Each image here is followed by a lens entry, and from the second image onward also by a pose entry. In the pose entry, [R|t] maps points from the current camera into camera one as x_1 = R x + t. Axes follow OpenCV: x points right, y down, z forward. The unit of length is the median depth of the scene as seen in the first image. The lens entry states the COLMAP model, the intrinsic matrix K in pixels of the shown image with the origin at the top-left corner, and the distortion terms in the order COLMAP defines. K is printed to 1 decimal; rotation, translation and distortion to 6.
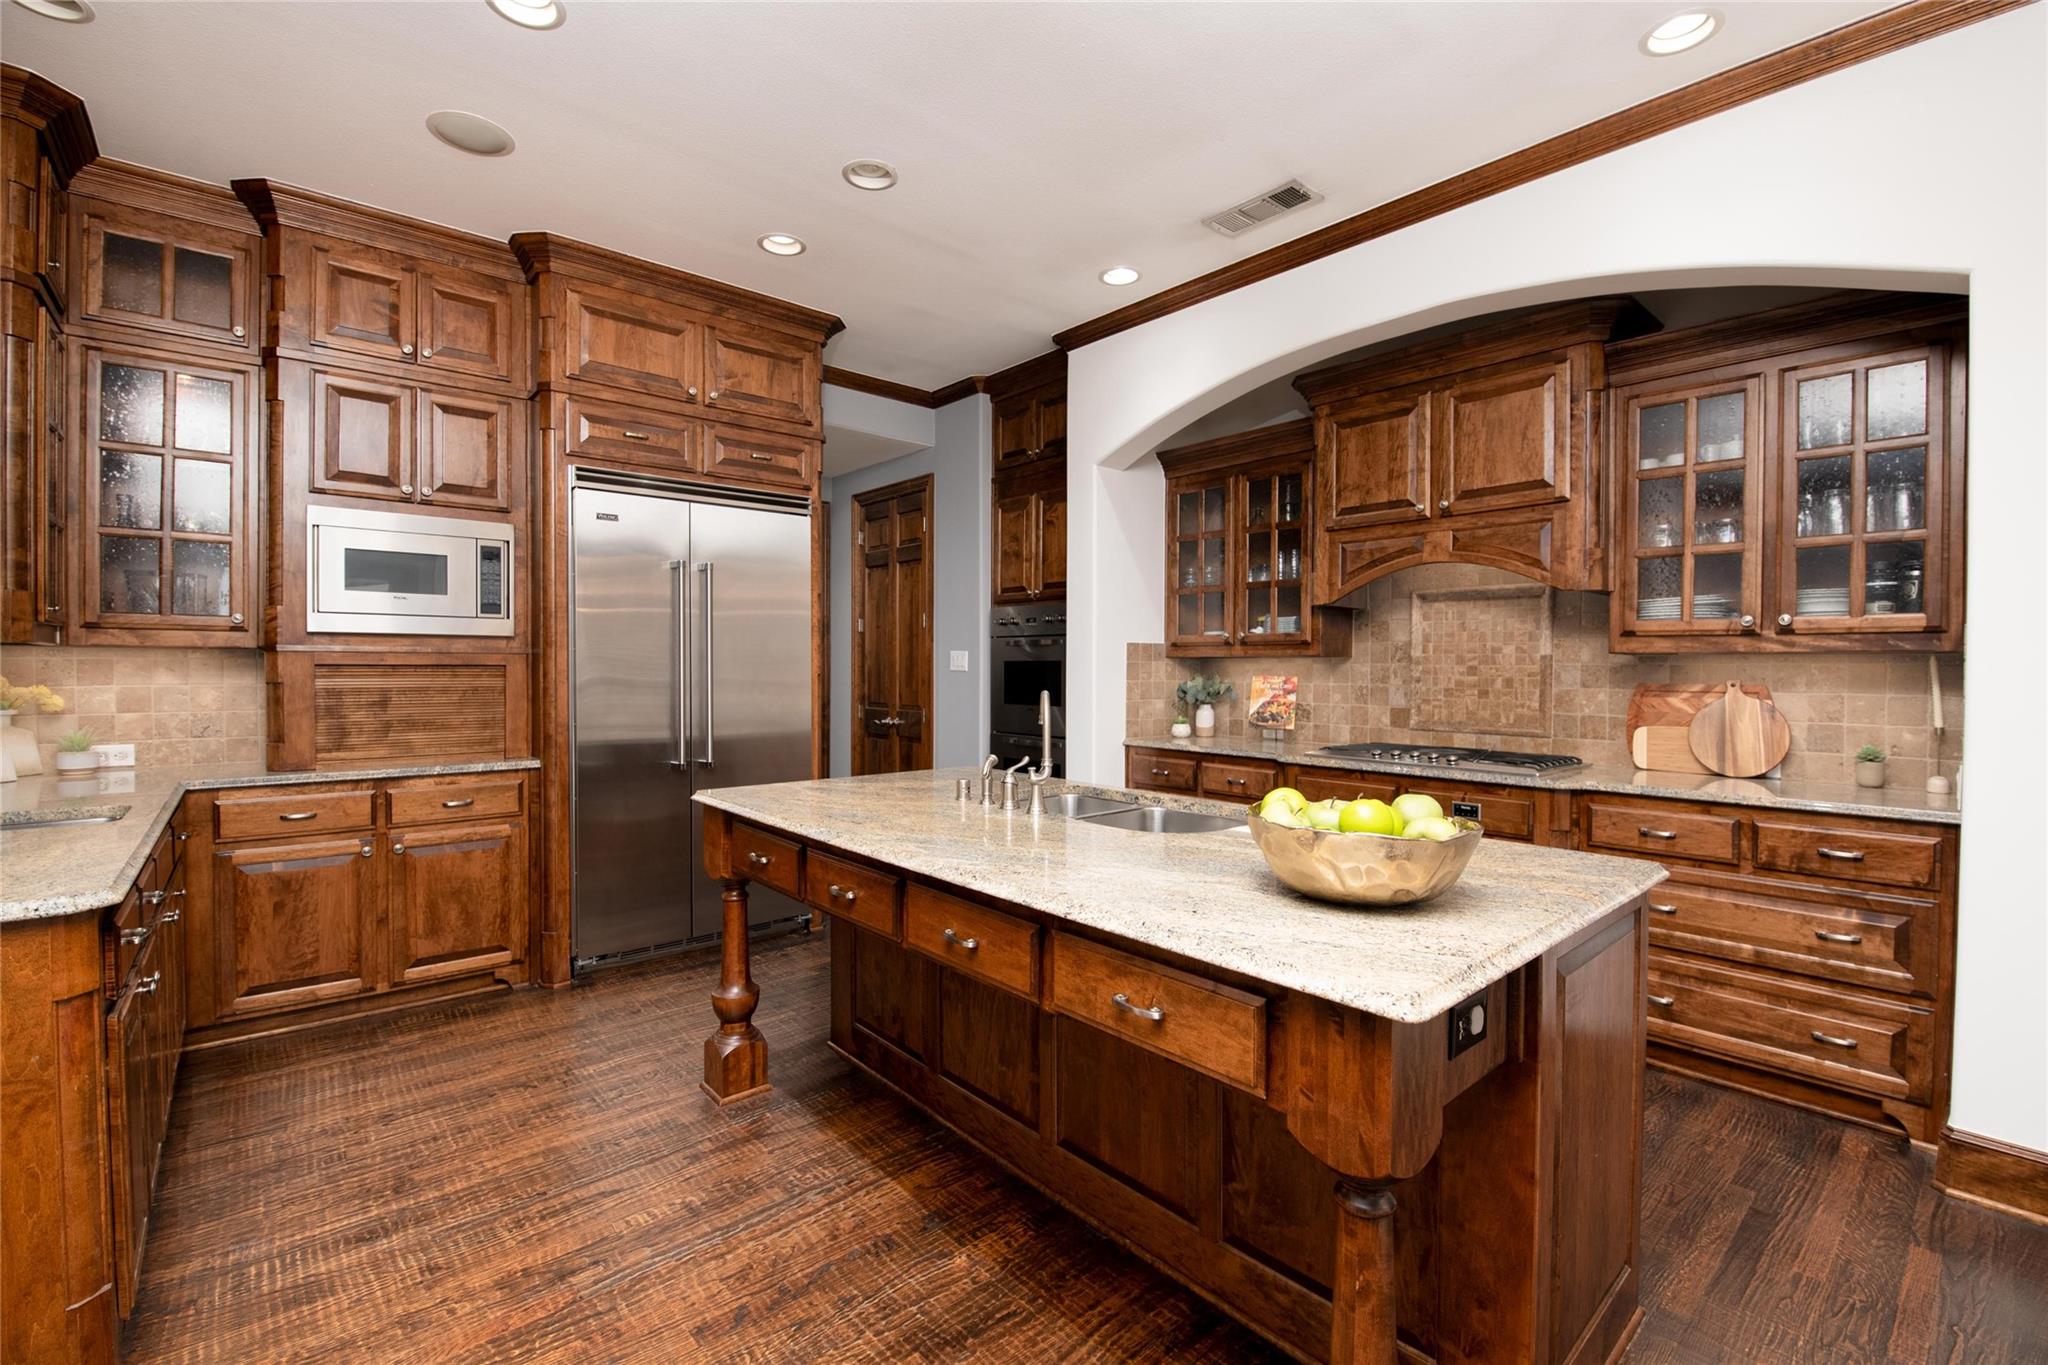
lens RADIAL K [[882.2, 0, 1027.6], [0, 882.2, 677.8], [0, 0, 1]] dist [0.001435, -0.012441]
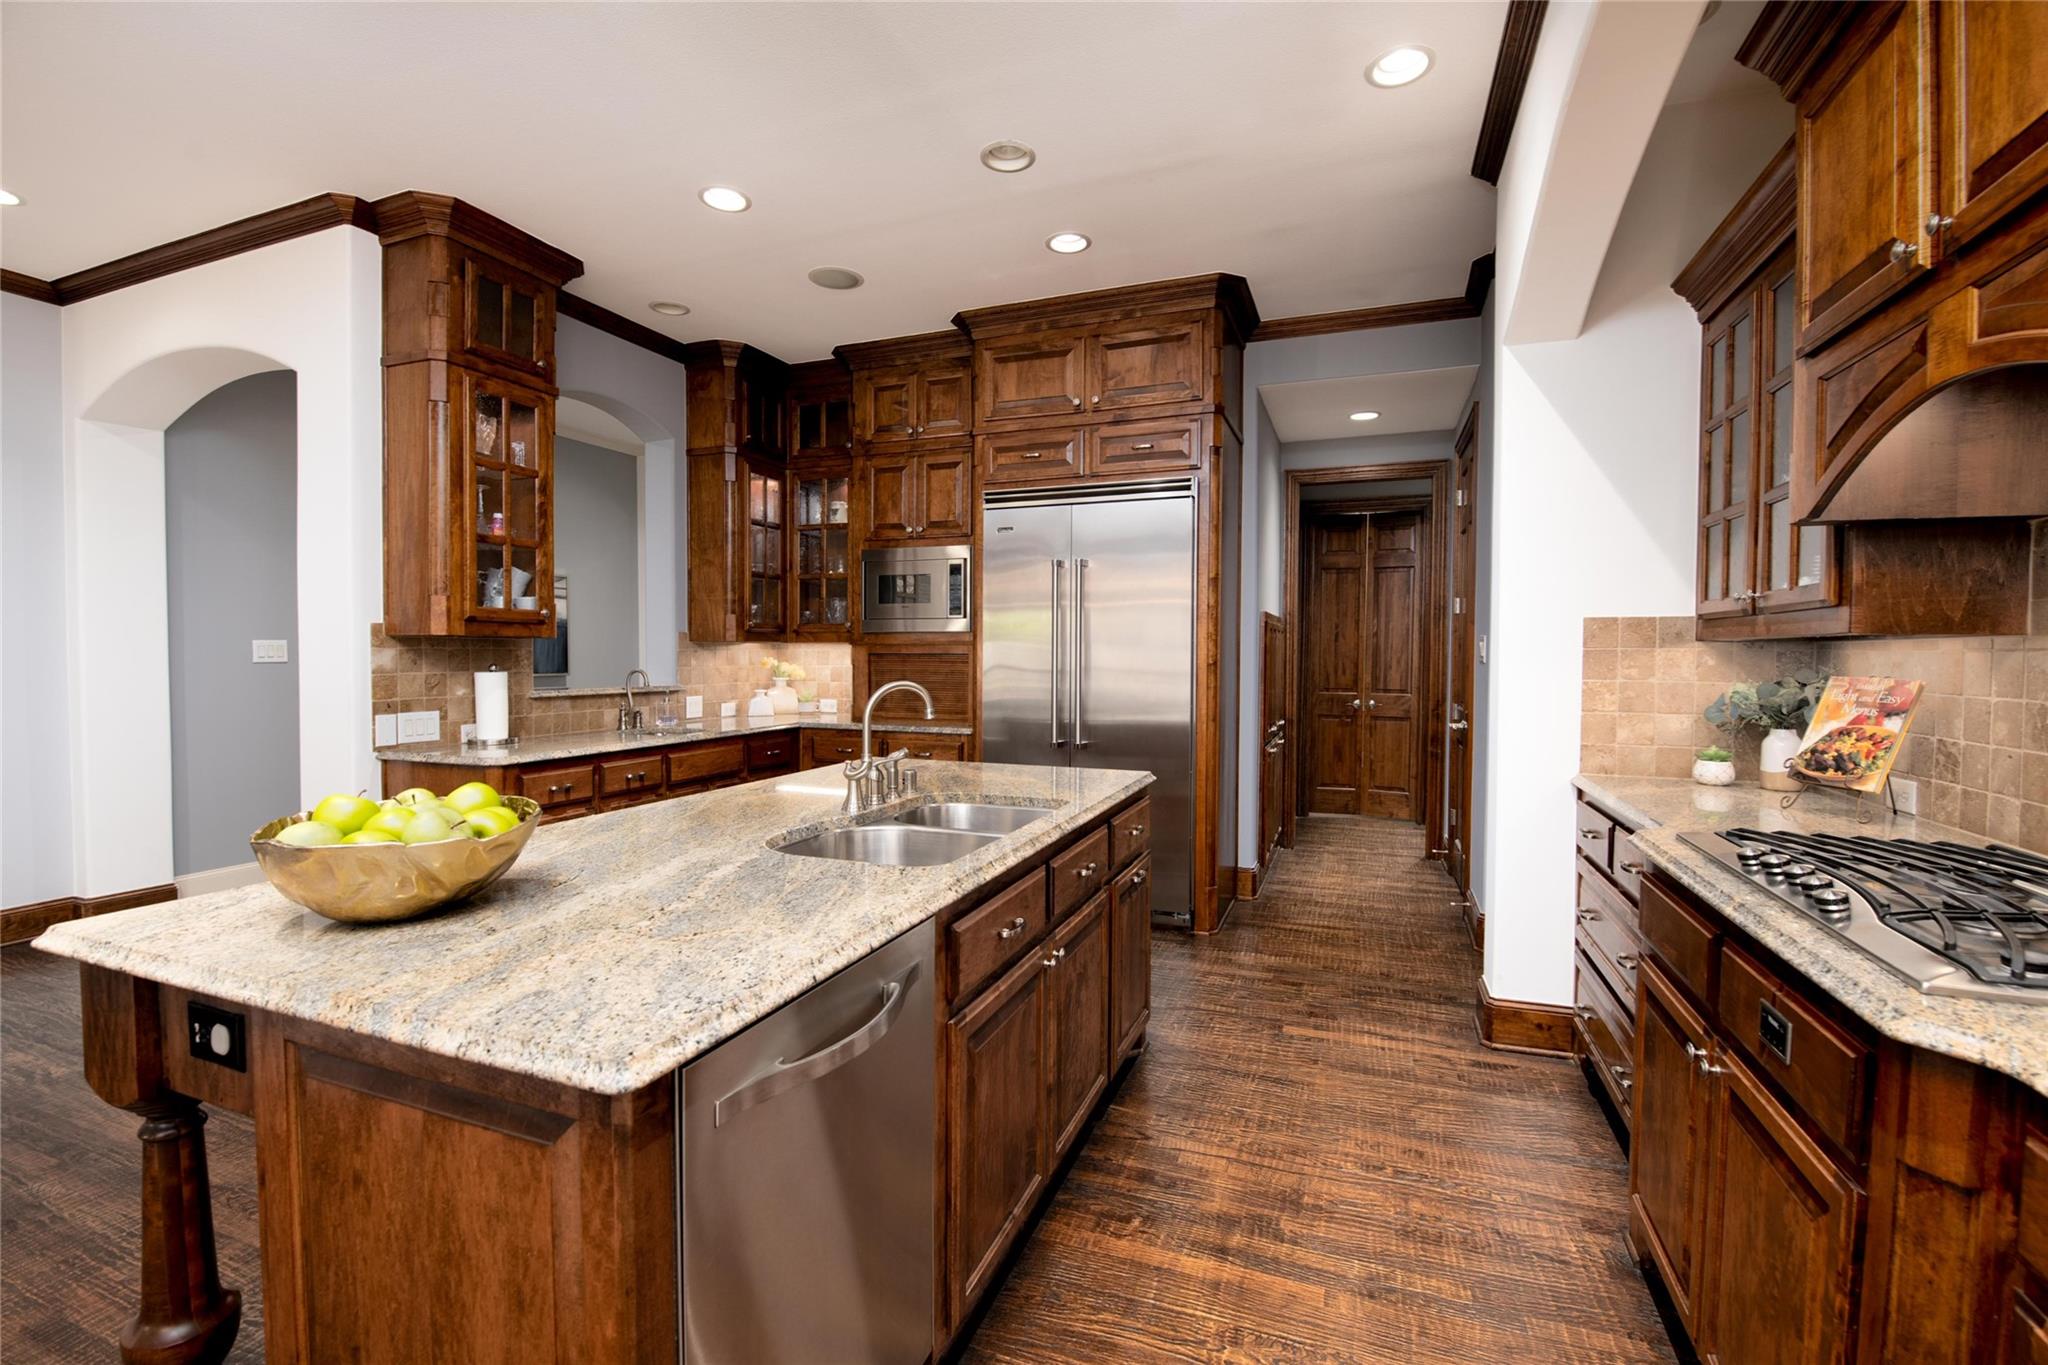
lens RADIAL K [[882.2, 0, 1027.6], [0, 882.2, 677.8], [0, 0, 1]] dist [0.001435, -0.012441]
pose [[0.465018, 0.023704, -0.884984, 0.553842], [-0.014359, 0.999712, 0.019232, -0.004934], [0.885185, 0.003764, 0.465224, 0.432922]]
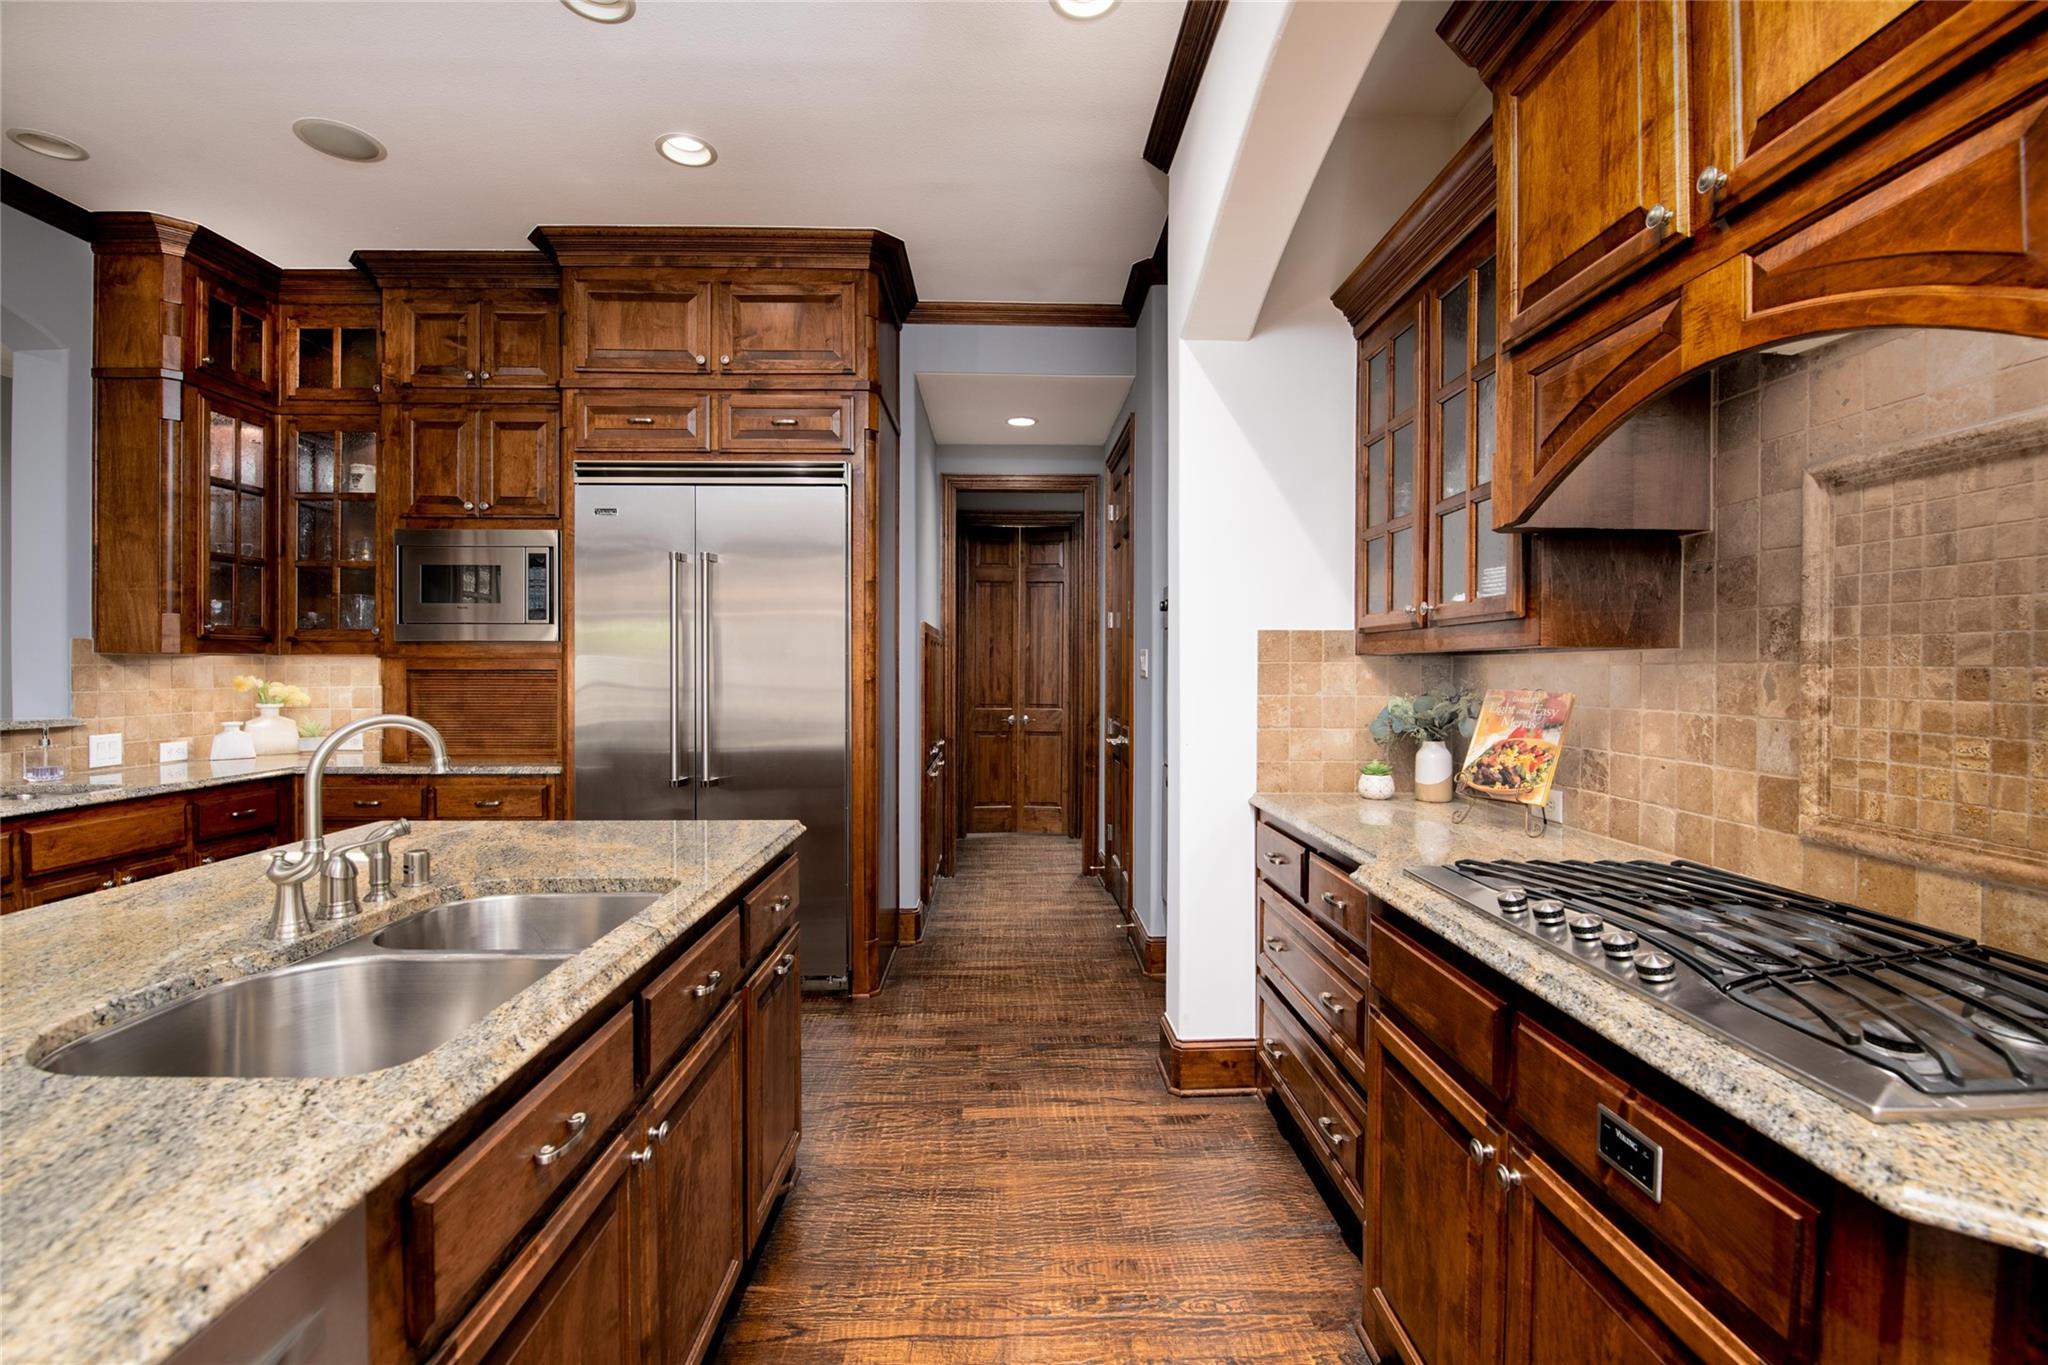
lens RADIAL K [[882.2, 0, 1027.6], [0, 882.2, 677.8], [0, 0, 1]] dist [0.001435, -0.012441]
pose [[0.770072, 0.004268, -0.637943, 0.430896], [-0.007518, 0.999969, -0.002385, -0.006454], [0.637913, 0.006633, 0.770080, 0.519862]]
